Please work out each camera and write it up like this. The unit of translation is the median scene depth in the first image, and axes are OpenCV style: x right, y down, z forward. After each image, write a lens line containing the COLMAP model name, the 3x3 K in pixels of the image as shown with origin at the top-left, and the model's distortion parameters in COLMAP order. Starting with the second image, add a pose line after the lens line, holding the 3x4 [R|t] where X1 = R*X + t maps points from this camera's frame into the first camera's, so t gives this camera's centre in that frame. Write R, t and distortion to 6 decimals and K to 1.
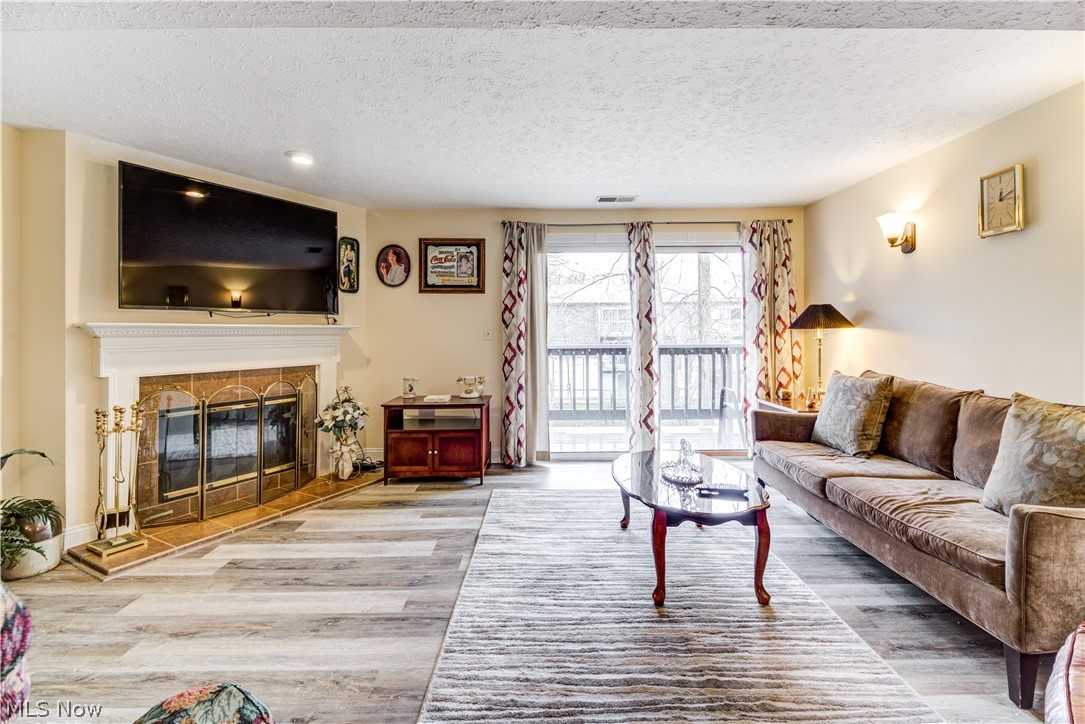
lens RADIAL K [[496.5, 0, 525.8], [0, 496.5, 332.3], [0, 0, 1]] dist [0.008679, -0.003187]
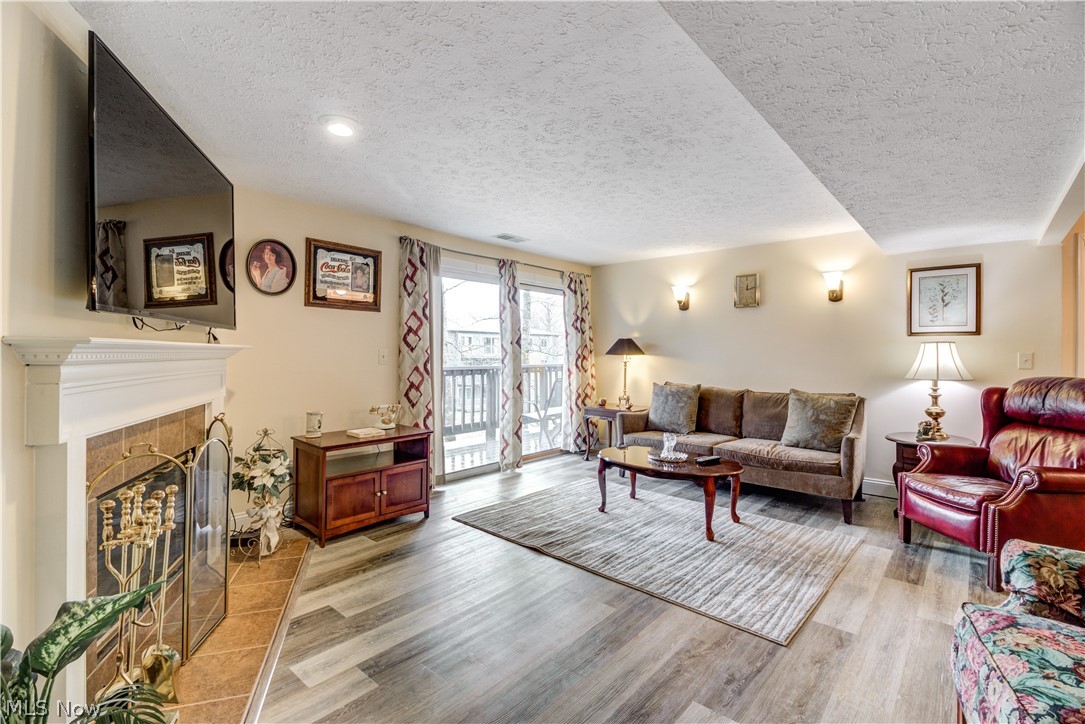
lens RADIAL K [[496.5, 0, 540.9], [0, 496.5, 354.7], [0, 0, 1]] dist [0.008679, -0.003187]
pose [[0.664037, 0.007407, 0.747663, -0.576889], [-0.010508, 0.999945, -0.000574, -0.003676], [-0.747626, -0.007475, 0.664078, 0.187281]]
